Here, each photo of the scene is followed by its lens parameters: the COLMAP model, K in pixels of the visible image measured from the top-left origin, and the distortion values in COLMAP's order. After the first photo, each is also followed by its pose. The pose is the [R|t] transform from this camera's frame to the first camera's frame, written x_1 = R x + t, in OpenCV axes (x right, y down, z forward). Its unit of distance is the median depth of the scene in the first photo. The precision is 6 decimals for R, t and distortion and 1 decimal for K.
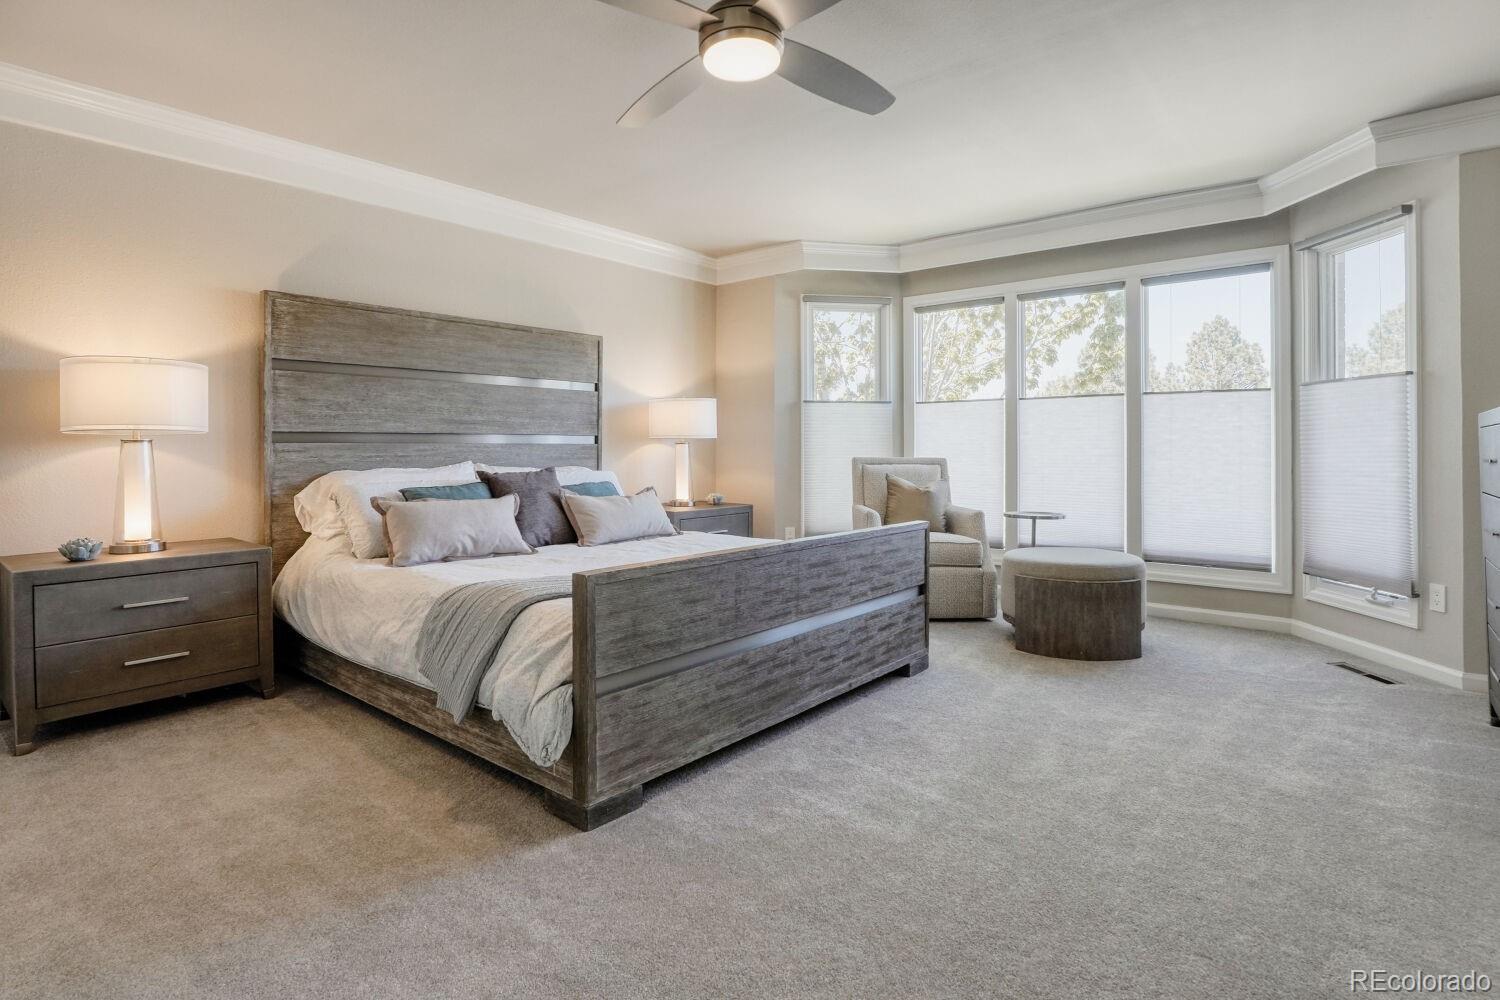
lens RADIAL K [[764.0, 0, 730.0], [0, 764.0, 444.6], [0, 0, 1]] dist [-0.039341, 0.017121]
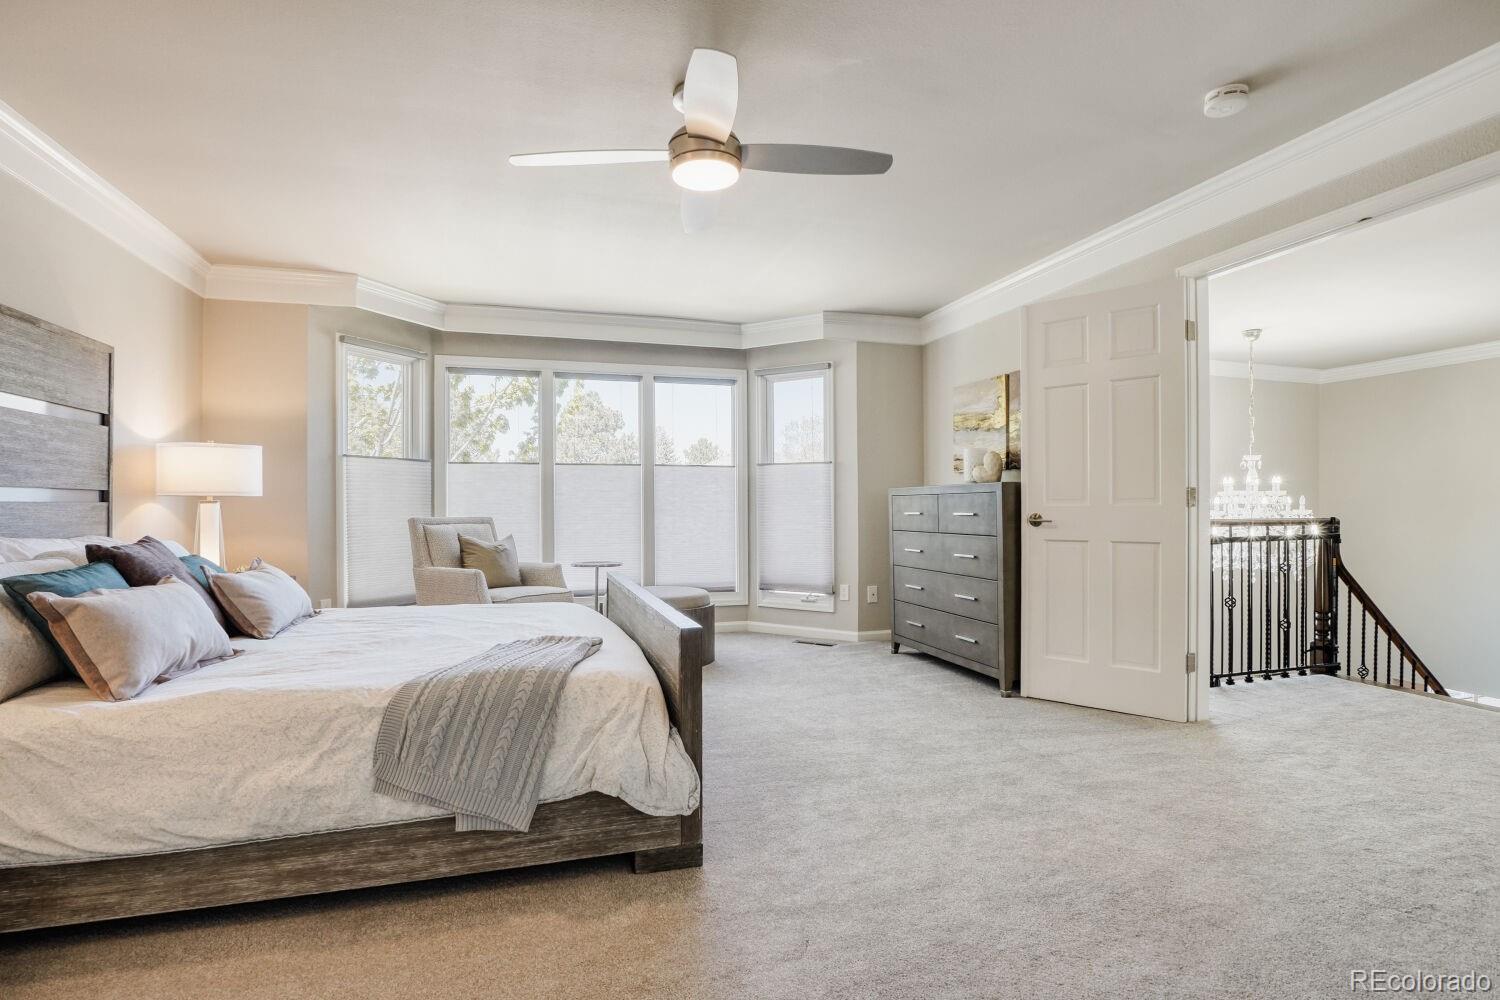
lens RADIAL K [[764.0, 0, 737.5], [0, 764.0, 513.3], [0, 0, 1]] dist [-0.039341, 0.017121]
pose [[0.542132, -0.008932, 0.840246, -0.532857], [-0.001041, 0.999936, 0.011301, -0.000067], [-0.840293, -0.007001, 0.542088, 0.190333]]
